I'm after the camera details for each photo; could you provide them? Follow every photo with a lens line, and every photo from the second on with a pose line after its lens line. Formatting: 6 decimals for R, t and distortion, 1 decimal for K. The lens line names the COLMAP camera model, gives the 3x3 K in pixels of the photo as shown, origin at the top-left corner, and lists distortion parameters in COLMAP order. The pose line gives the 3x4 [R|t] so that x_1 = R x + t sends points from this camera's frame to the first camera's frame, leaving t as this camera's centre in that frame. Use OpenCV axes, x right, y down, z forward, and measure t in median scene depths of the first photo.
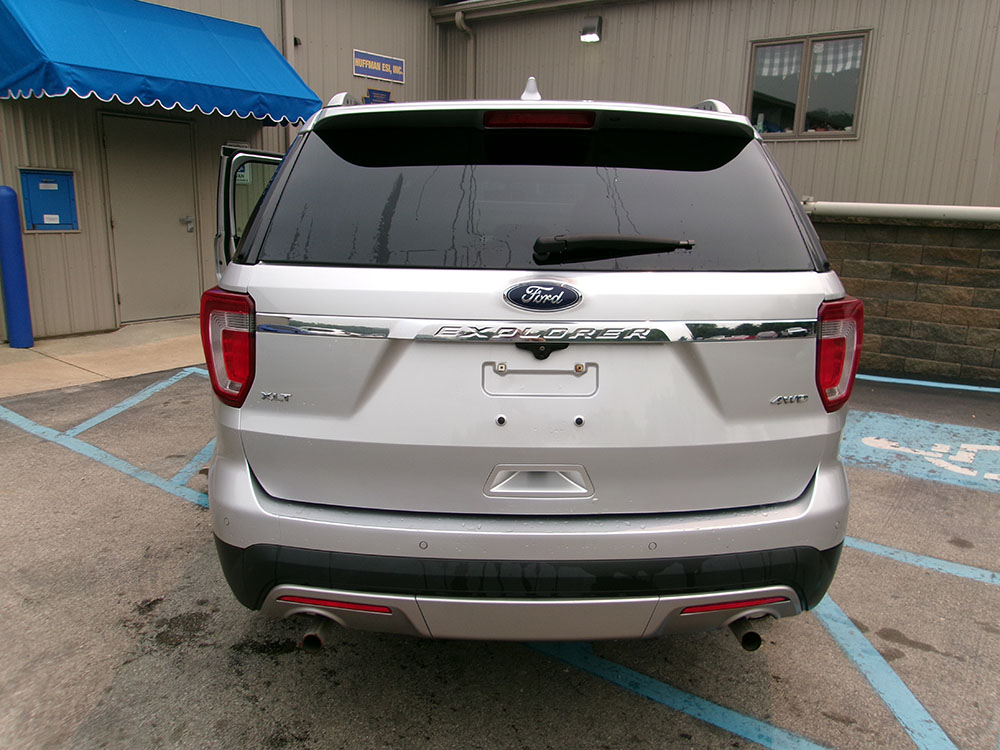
lens RADIAL K [[772.6, 0, 508.1], [0, 772.6, 373.7], [0, 0, 1]] dist [0.000509, 0.010844]
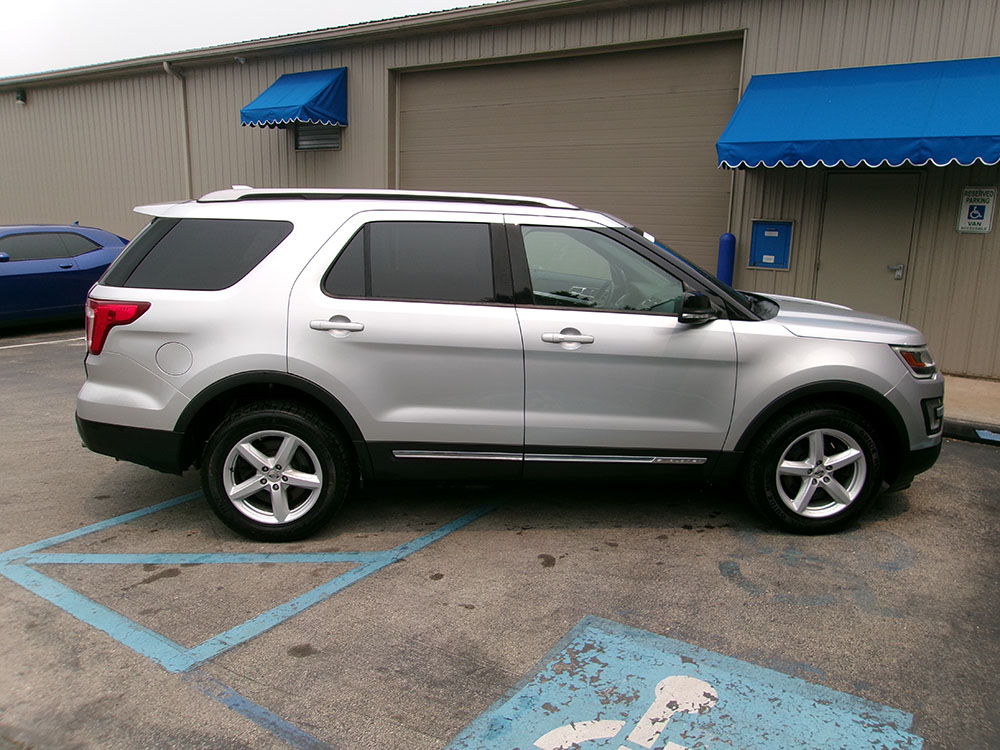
lens RADIAL K [[772.6, 0, 508.1], [0, 772.6, 373.7], [0, 0, 1]] dist [0.000509, 0.010844]
pose [[0.044414, 0.189642, -0.980848, 0.785294], [-0.238839, 0.955361, 0.173899, -0.162713], [0.970043, 0.226542, 0.087725, 0.606938]]
